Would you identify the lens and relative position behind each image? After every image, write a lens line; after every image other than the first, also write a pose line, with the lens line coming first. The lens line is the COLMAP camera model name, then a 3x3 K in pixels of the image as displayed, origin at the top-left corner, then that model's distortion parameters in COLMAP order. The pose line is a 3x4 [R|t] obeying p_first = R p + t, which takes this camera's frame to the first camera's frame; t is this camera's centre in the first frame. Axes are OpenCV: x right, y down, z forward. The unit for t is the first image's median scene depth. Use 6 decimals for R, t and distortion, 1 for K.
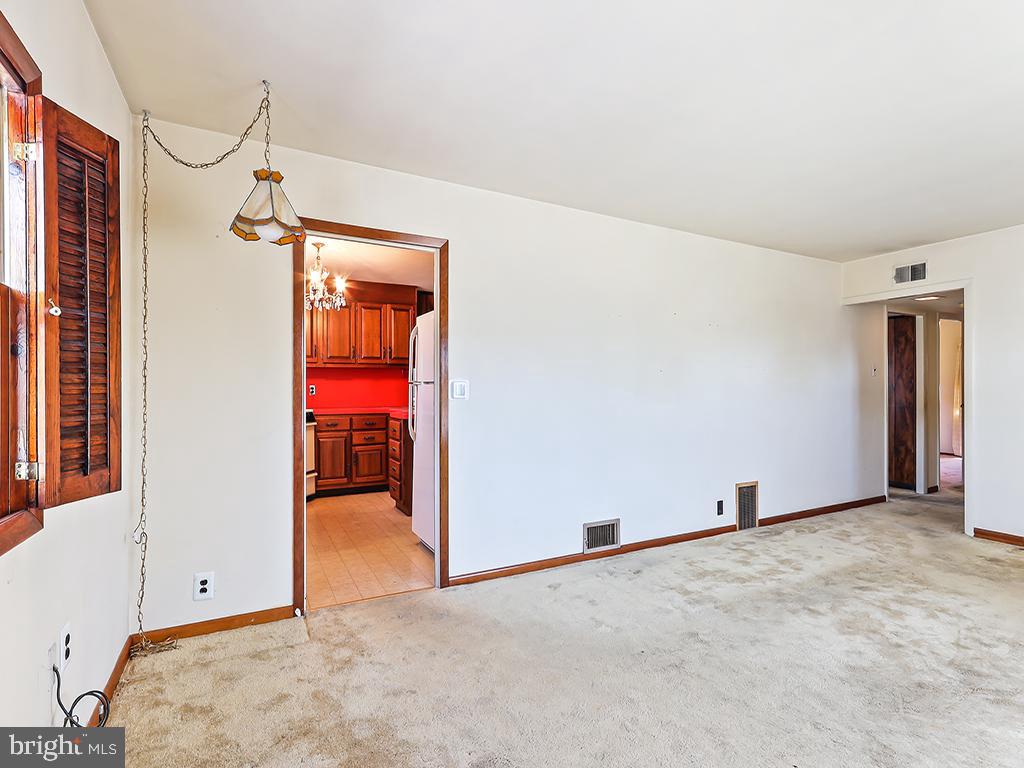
lens RADIAL K [[491.0, 0, 505.0], [0, 491.0, 385.6], [0, 0, 1]] dist [-0.001942, 0.000511]
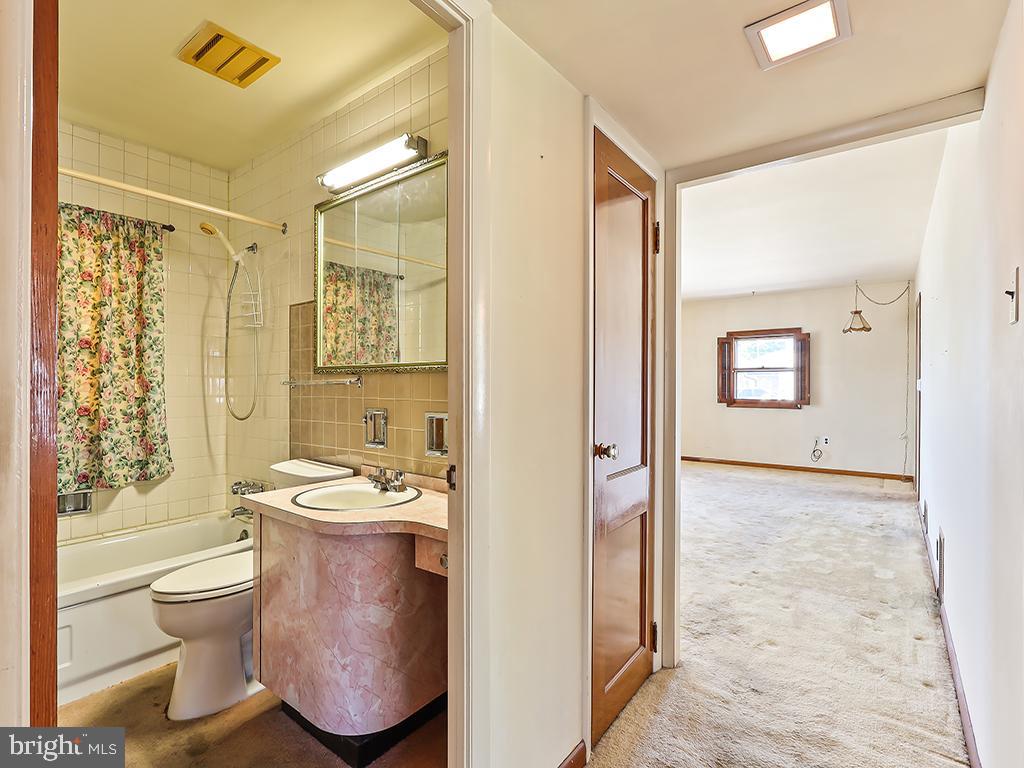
lens RADIAL K [[496.9, 0, 504.2], [0, 496.9, 385.1], [0, 0, 1]] dist [-0.009203, 0.001863]
pose [[-0.914619, -0.001697, -0.404313, 1.256864], [-0.001780, 0.999998, -0.000172, 0.007696], [0.404312, 0.000563, -0.914621, 1.346625]]
